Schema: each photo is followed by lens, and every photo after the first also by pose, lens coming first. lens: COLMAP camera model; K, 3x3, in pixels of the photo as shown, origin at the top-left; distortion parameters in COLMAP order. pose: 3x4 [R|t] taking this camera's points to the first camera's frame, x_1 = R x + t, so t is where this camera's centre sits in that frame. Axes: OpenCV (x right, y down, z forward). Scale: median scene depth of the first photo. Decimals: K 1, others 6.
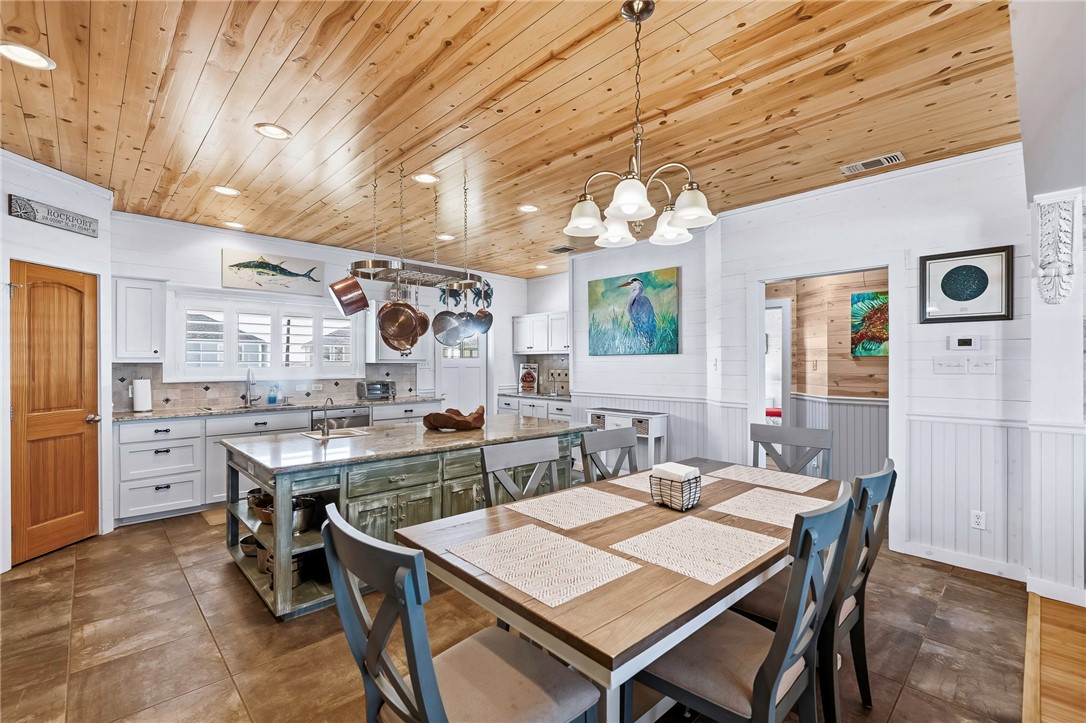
lens RADIAL K [[481.6, 0, 557.2], [0, 481.6, 364.2], [0, 0, 1]] dist [-0.002066, -0.000066]
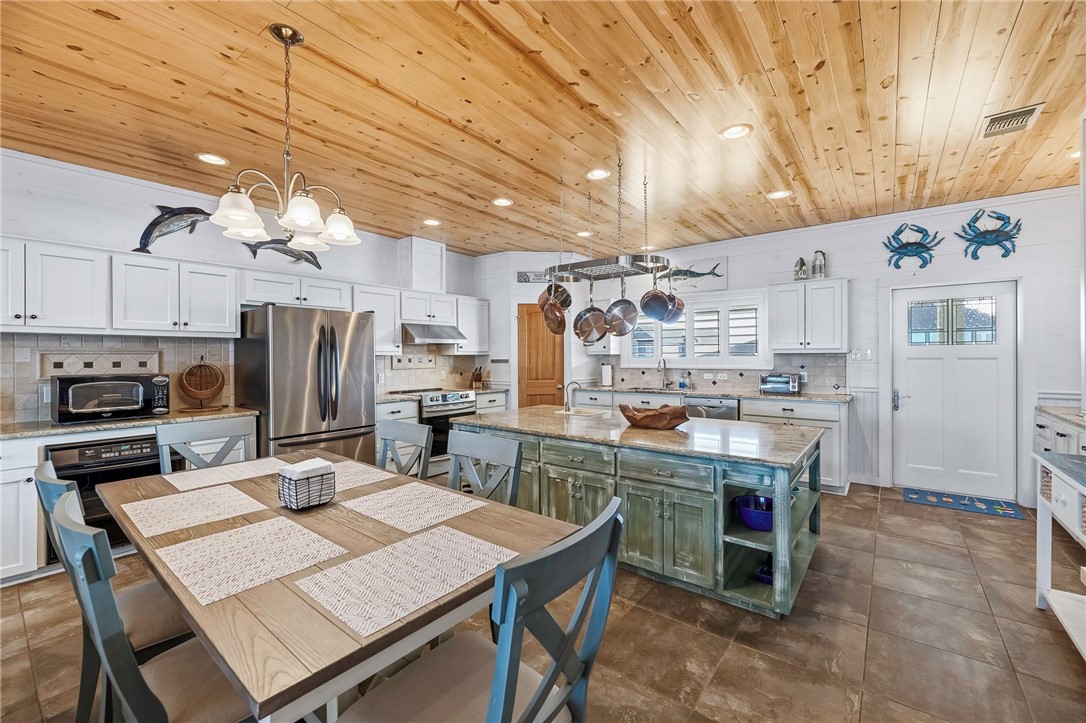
lens RADIAL K [[447.9, 0, 542.8], [0, 447.9, 359.1], [0, 0, 1]] dist [-0.000705, -0.000924]
pose [[0.120629, 0.006966, -0.992673, 0.683065], [0.003799, 0.999965, 0.007479, 0.000950], [0.992690, -0.004673, 0.120599, 0.786641]]
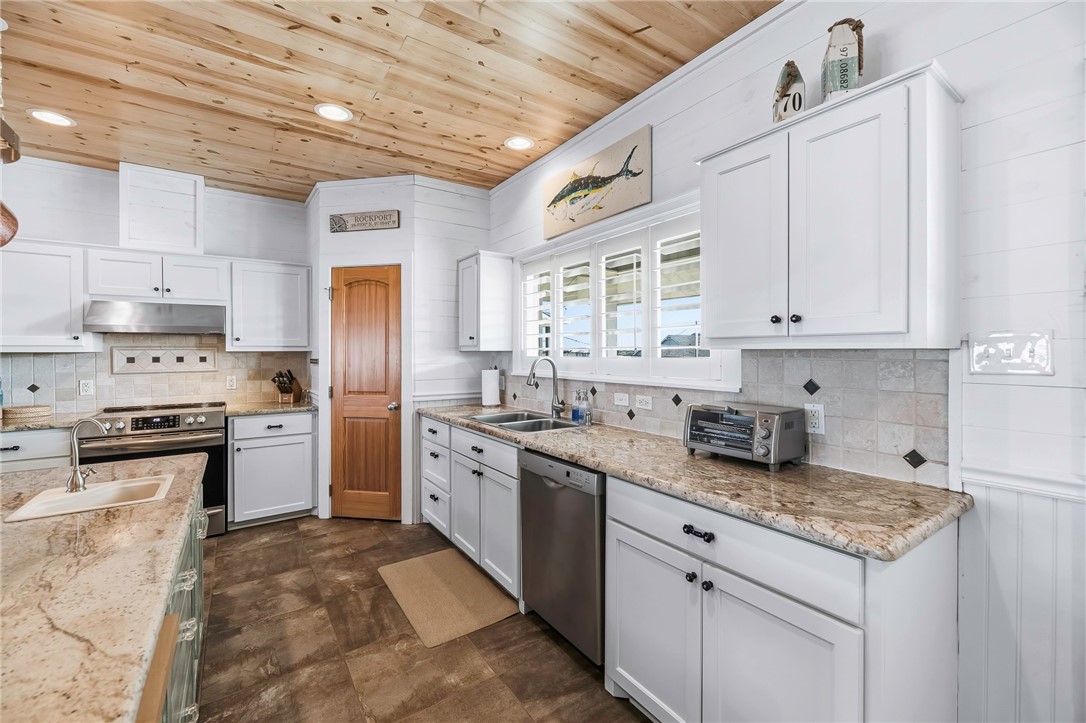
lens RADIAL K [[447.9, 0, 543.5], [0, 447.9, 352.2], [0, 0, 1]] dist [-0.000705, -0.000924]
pose [[-0.176494, 0.002120, -0.984299, -0.089615], [0.002302, 0.999996, 0.001741, -0.001996], [0.984299, -0.001959, -0.176499, 1.570517]]
